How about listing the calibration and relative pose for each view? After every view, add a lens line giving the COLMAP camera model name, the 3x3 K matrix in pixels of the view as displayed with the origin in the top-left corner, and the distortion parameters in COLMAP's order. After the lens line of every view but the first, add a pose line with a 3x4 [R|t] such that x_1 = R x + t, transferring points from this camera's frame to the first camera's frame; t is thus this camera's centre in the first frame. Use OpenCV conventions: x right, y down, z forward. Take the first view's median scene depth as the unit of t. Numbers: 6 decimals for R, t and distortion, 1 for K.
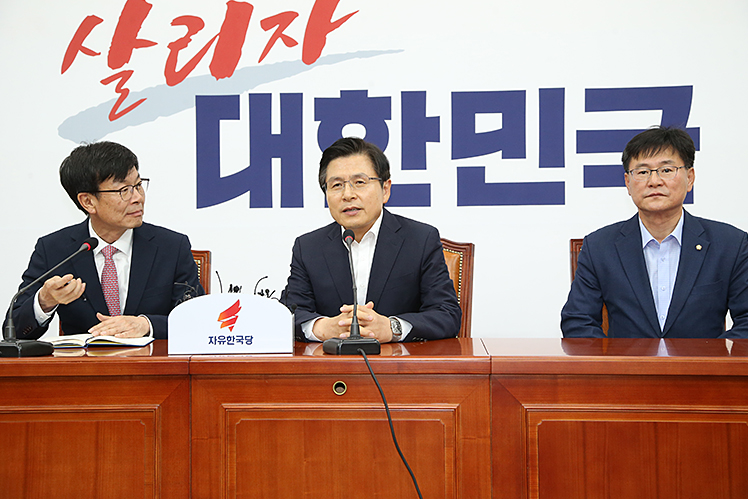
lens RADIAL K [[1181.2, 0, 375.4], [0, 1181.2, 250.7], [0, 0, 1]] dist [0.216426, 0.000000]
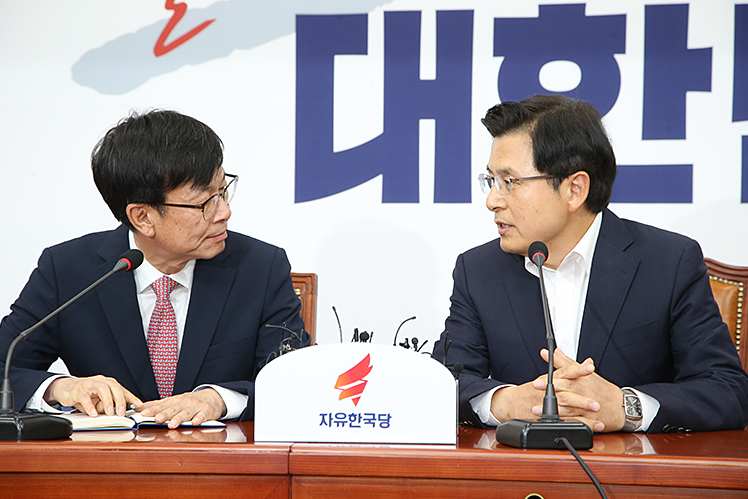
lens RADIAL K [[2084.3, 0, 374.5], [0, 2084.3, 250.2], [0, 0, 1]] dist [0.629895, 0.000000]
pose [[0.994674, 0.013257, -0.102216, -0.002948], [-0.014600, 0.999816, -0.012404, 0.001087], [0.102033, 0.013830, 0.994685, -0.070927]]
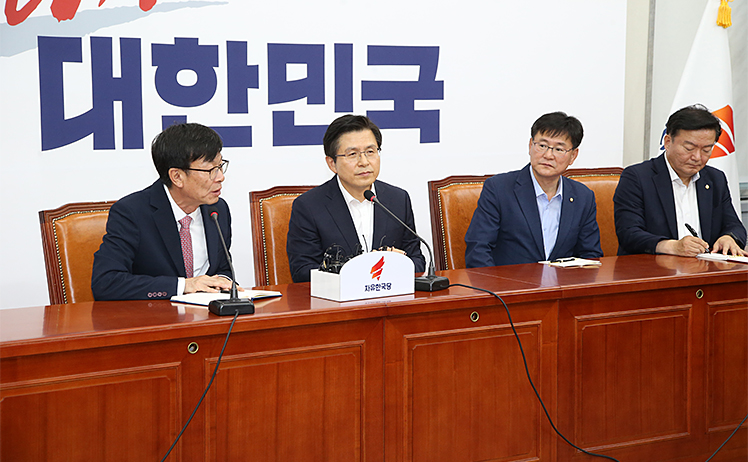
lens RADIAL K [[1491.7, 0, 376.8], [0, 1491.7, 233.2], [0, 0, 1]] dist [0.367285, 0.000000]
pose [[0.795026, -0.053554, 0.604207, -1.083461], [-0.002953, 0.995741, 0.092143, -0.131563], [-0.606568, -0.075040, 0.791482, -0.286189]]
